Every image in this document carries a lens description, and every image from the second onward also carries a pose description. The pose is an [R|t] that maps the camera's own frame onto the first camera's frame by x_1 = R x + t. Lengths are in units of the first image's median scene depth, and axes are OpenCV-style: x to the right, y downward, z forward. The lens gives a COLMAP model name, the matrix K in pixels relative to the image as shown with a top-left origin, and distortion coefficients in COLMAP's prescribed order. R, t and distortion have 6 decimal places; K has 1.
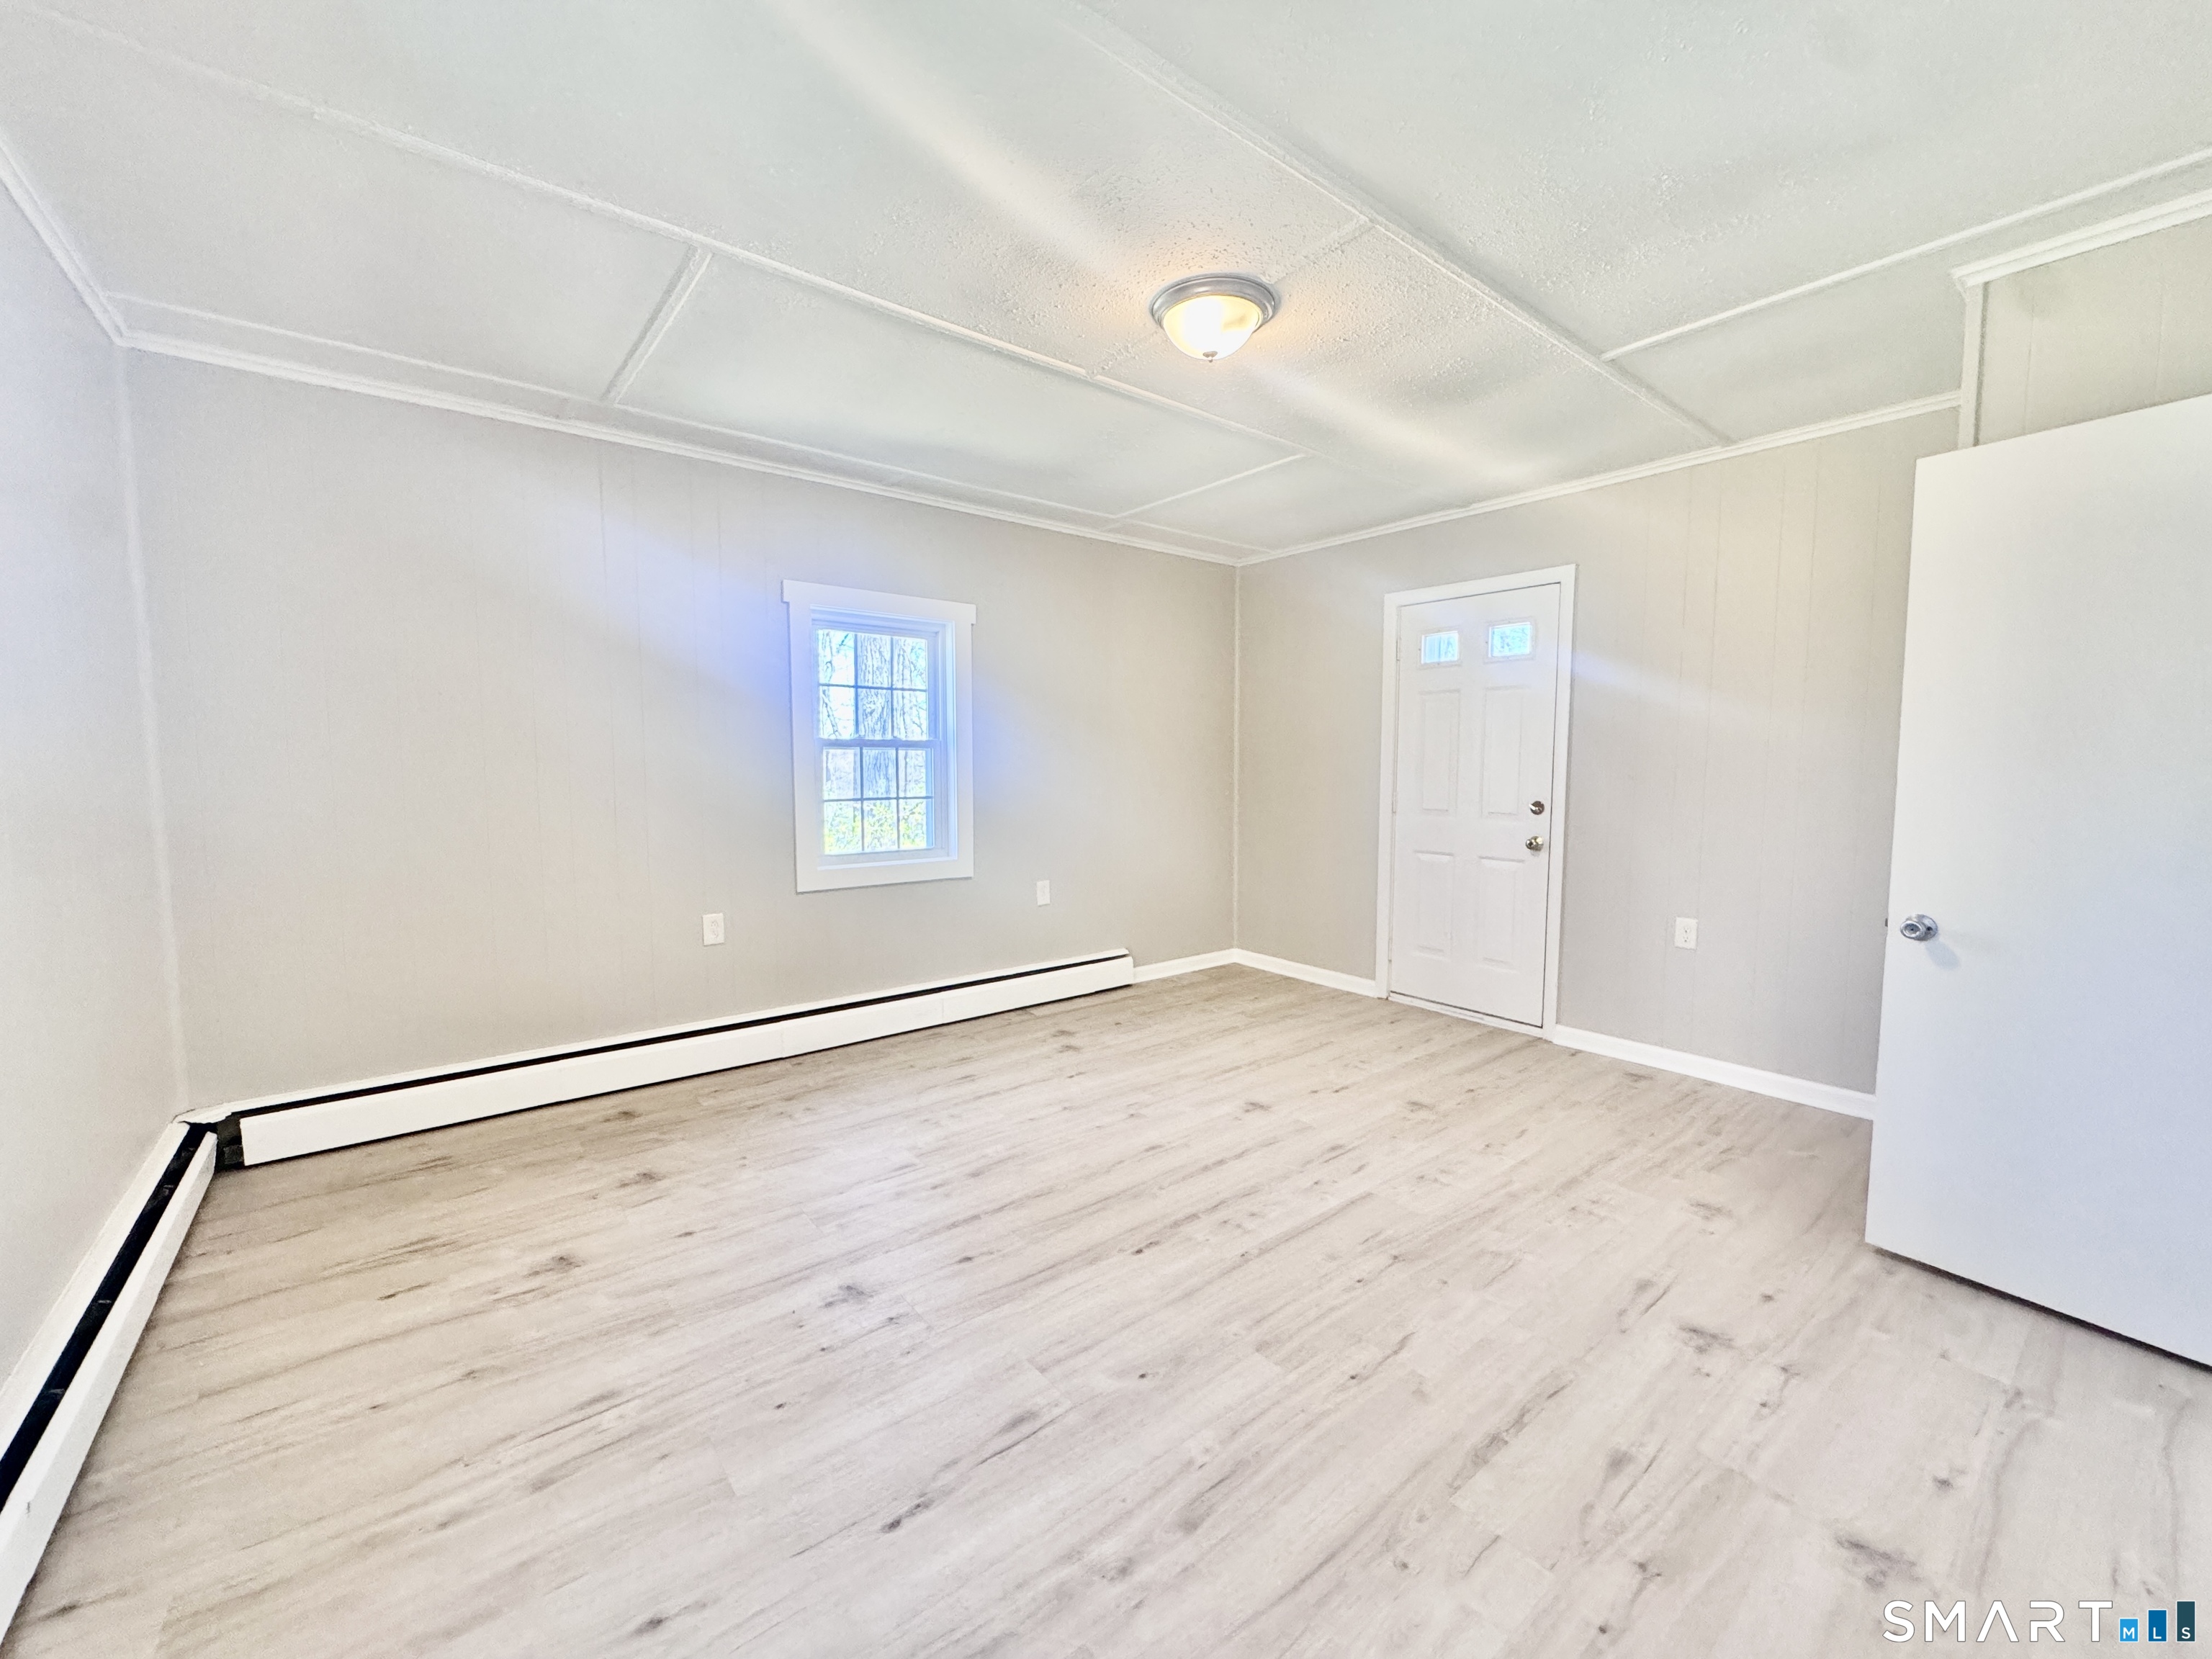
lens RADIAL K [[884.9, 0, 1107.1], [0, 884.9, 828.9], [0, 0, 1]] dist [-0.004082, 0.000518]
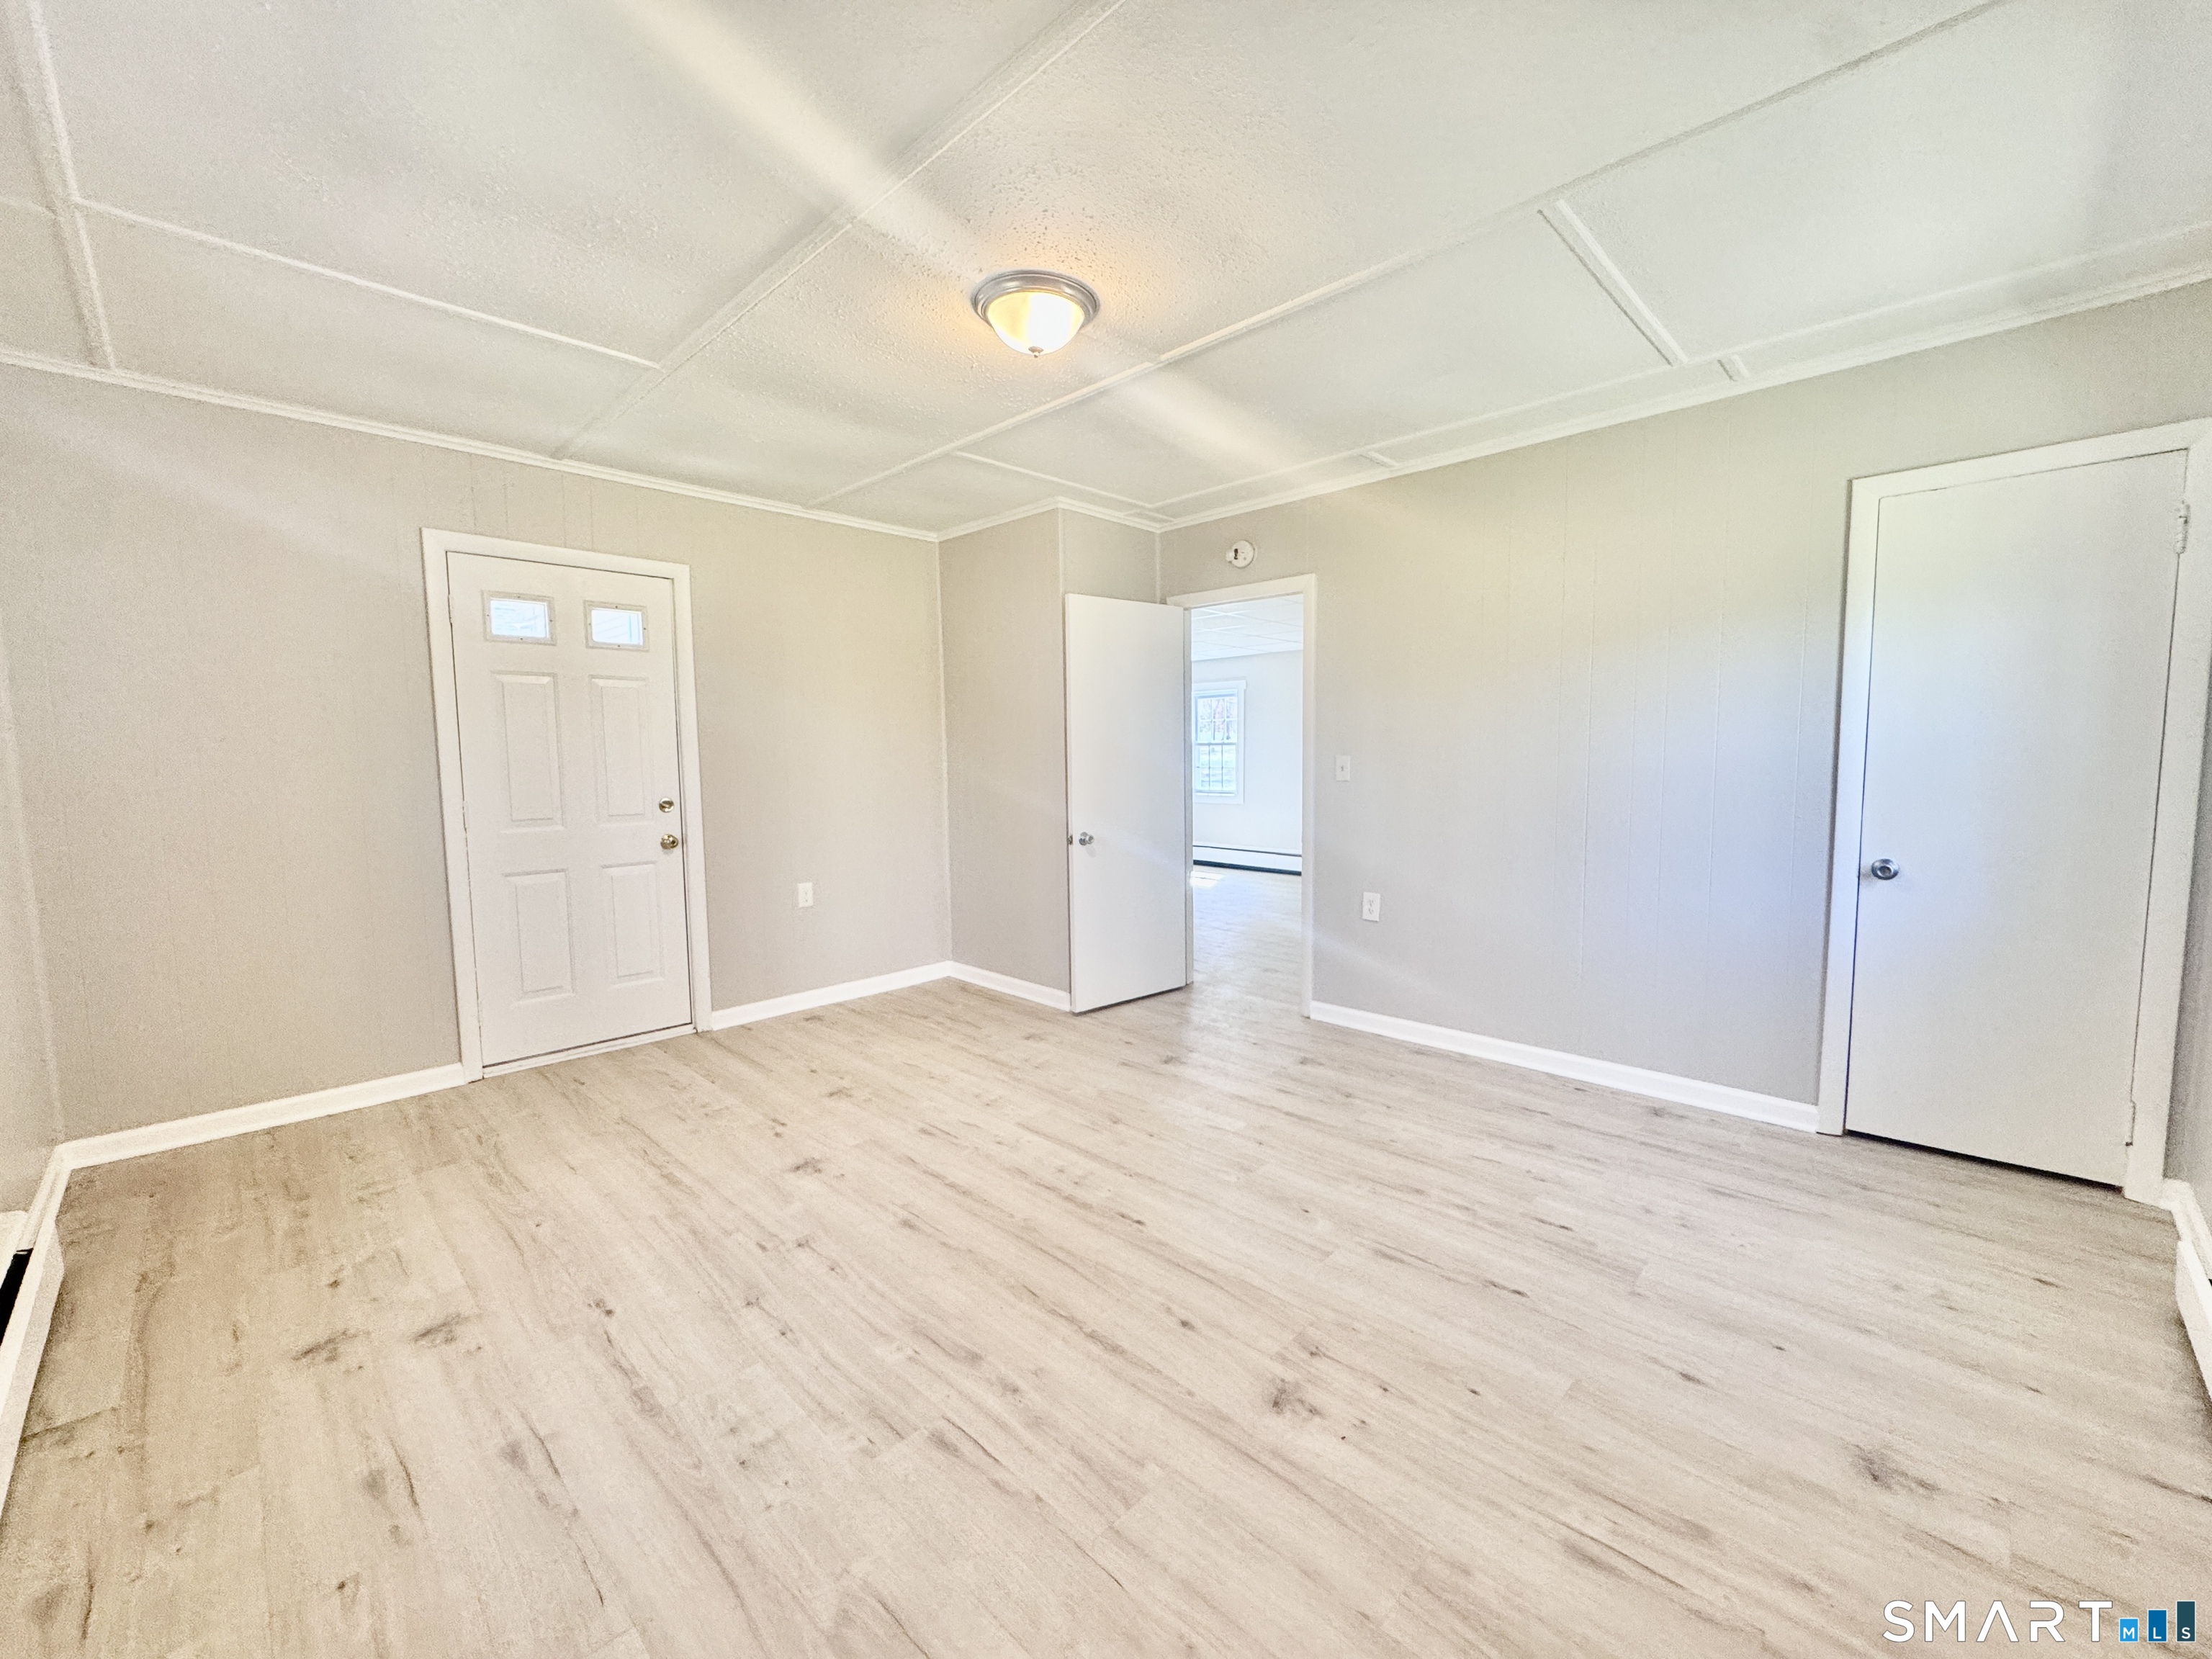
lens RADIAL K [[884.9, 0, 1107.1], [0, 884.9, 828.9], [0, 0, 1]] dist [-0.004082, 0.000518]
pose [[-0.118565, -0.084671, 0.989330, -0.743799], [0.086907, 0.991649, 0.095285, -0.066624], [-0.989136, 0.097277, -0.110216, 0.862552]]
